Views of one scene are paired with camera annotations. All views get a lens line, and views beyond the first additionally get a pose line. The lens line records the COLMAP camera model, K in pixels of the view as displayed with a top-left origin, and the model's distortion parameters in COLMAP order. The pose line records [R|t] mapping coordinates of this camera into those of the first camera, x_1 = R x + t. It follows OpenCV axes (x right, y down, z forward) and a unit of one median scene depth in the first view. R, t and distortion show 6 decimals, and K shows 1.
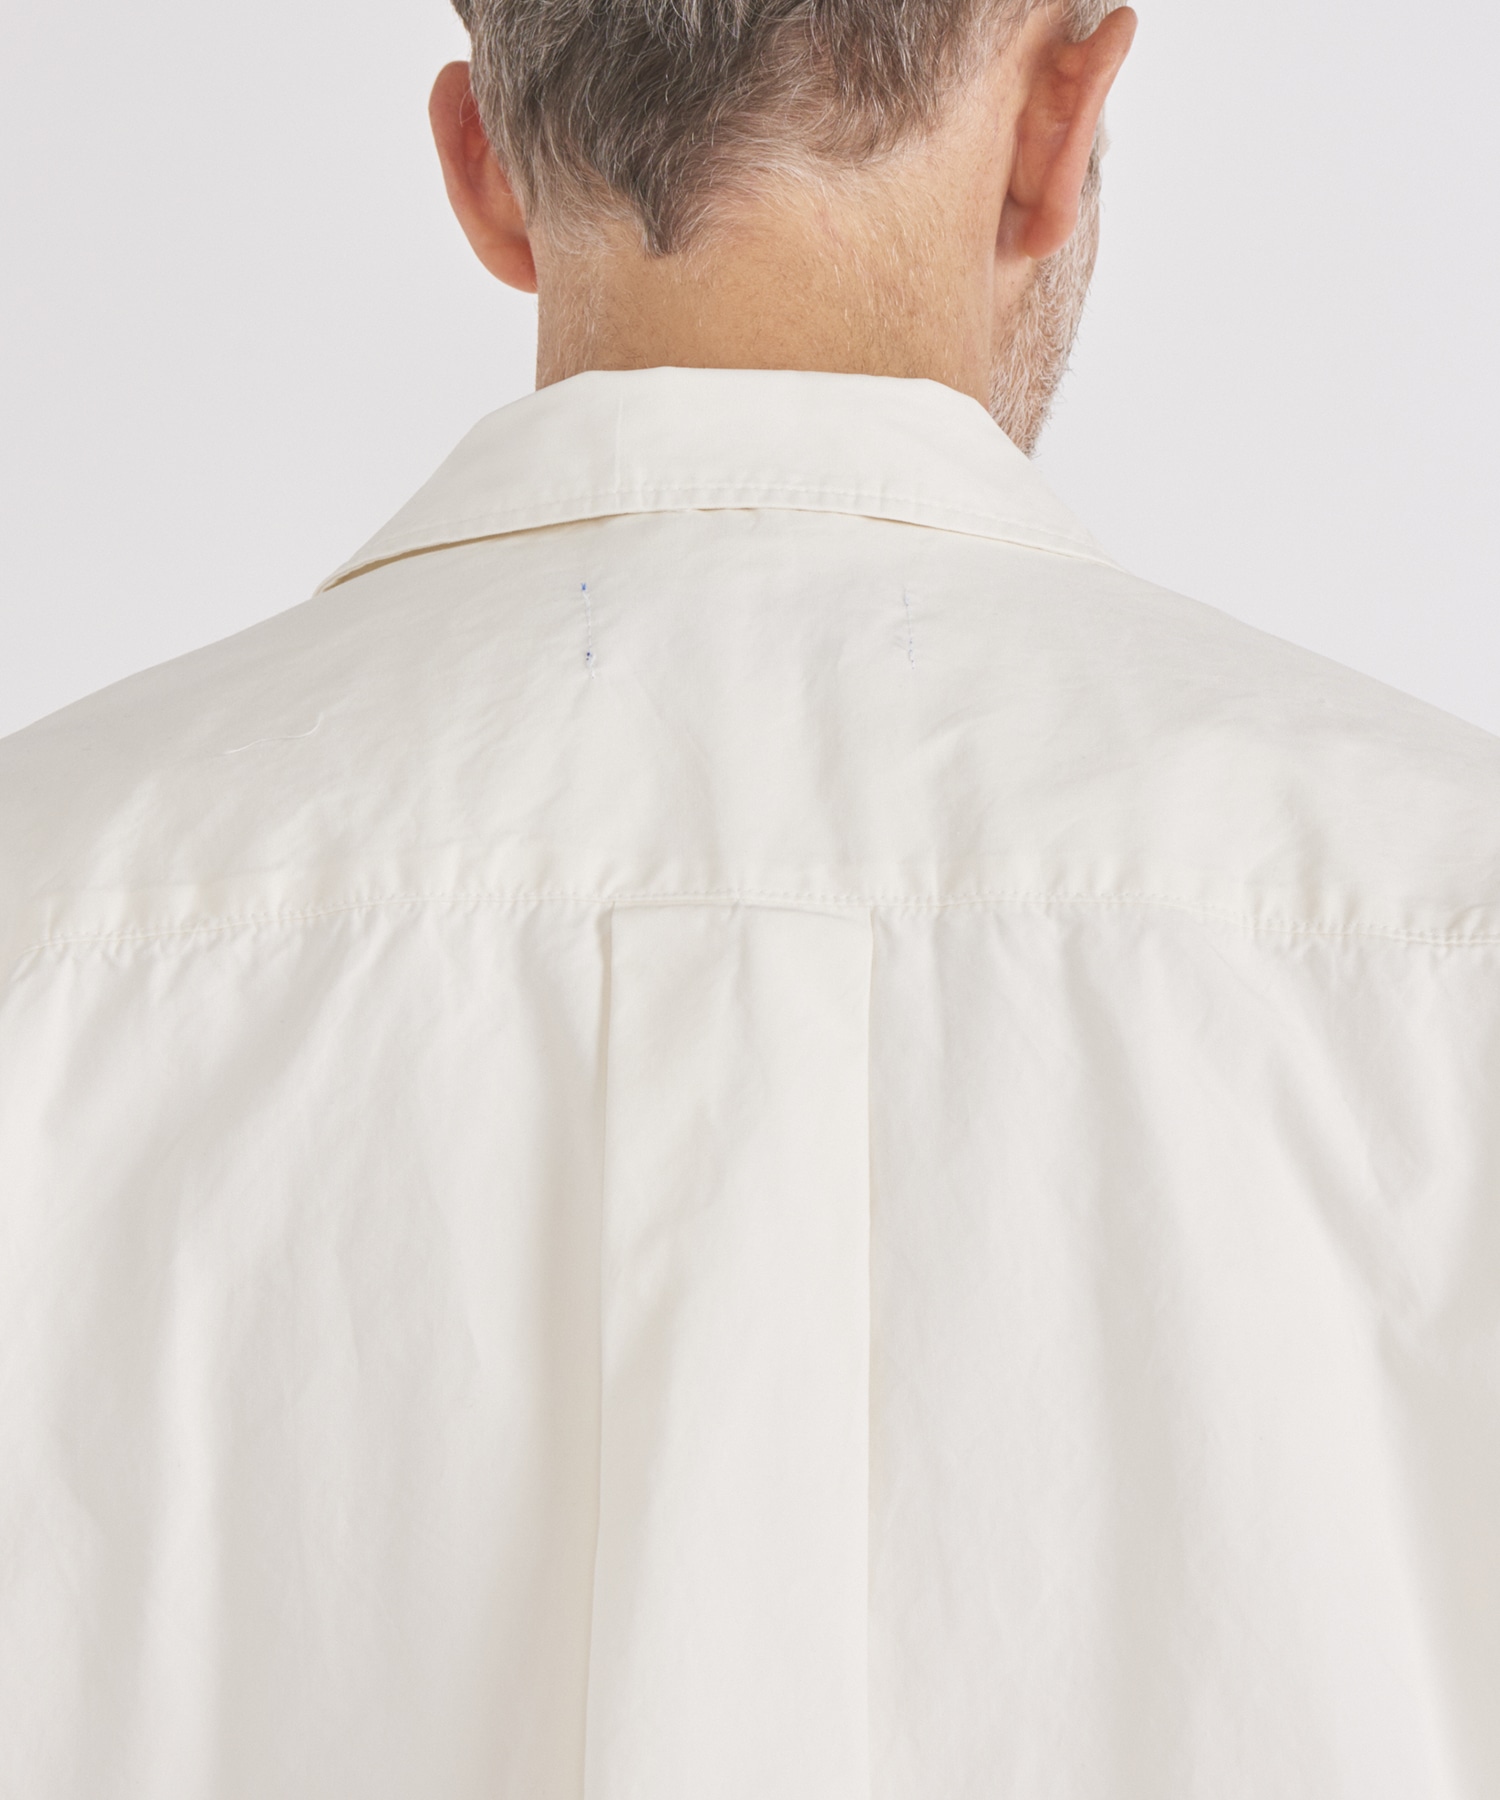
lens RADIAL K [[5642.3, 0, 738.0], [0, 5642.3, 905.7], [0, 0, 1]] dist [-0.147251, 0.000000]
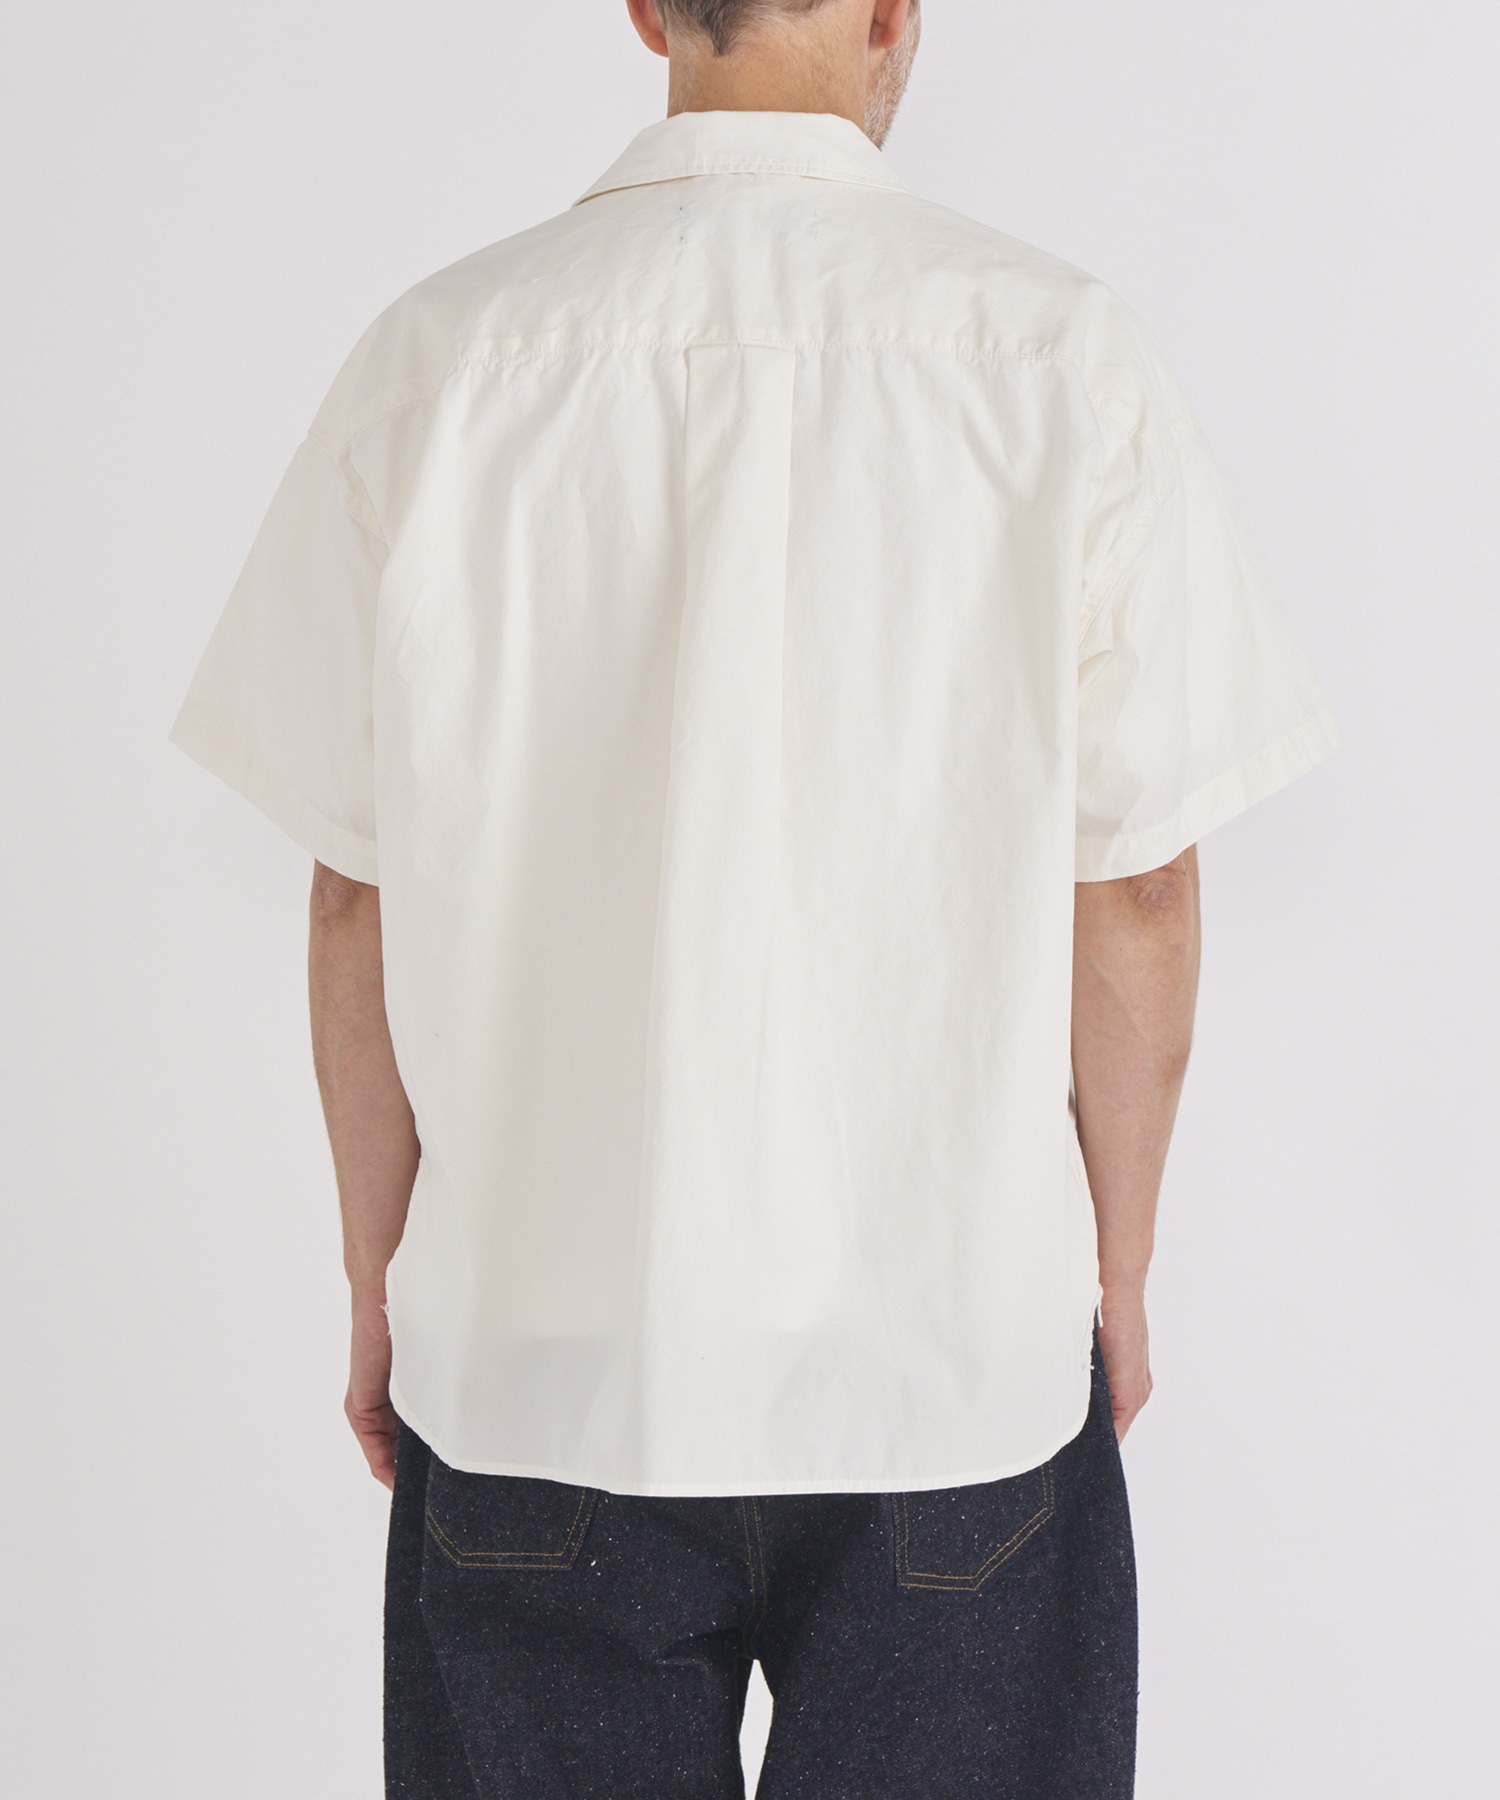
lens RADIAL K [[5642.3, 0, 750.2], [0, 5642.3, 895.2], [0, 0, 1]] dist [-0.147251, 0.000000]
pose [[0.998269, 0.004775, -0.058627, 0.146336], [0.003793, 0.989399, 0.145175, -0.117339], [0.058699, -0.145146, 0.987668, -1.429605]]
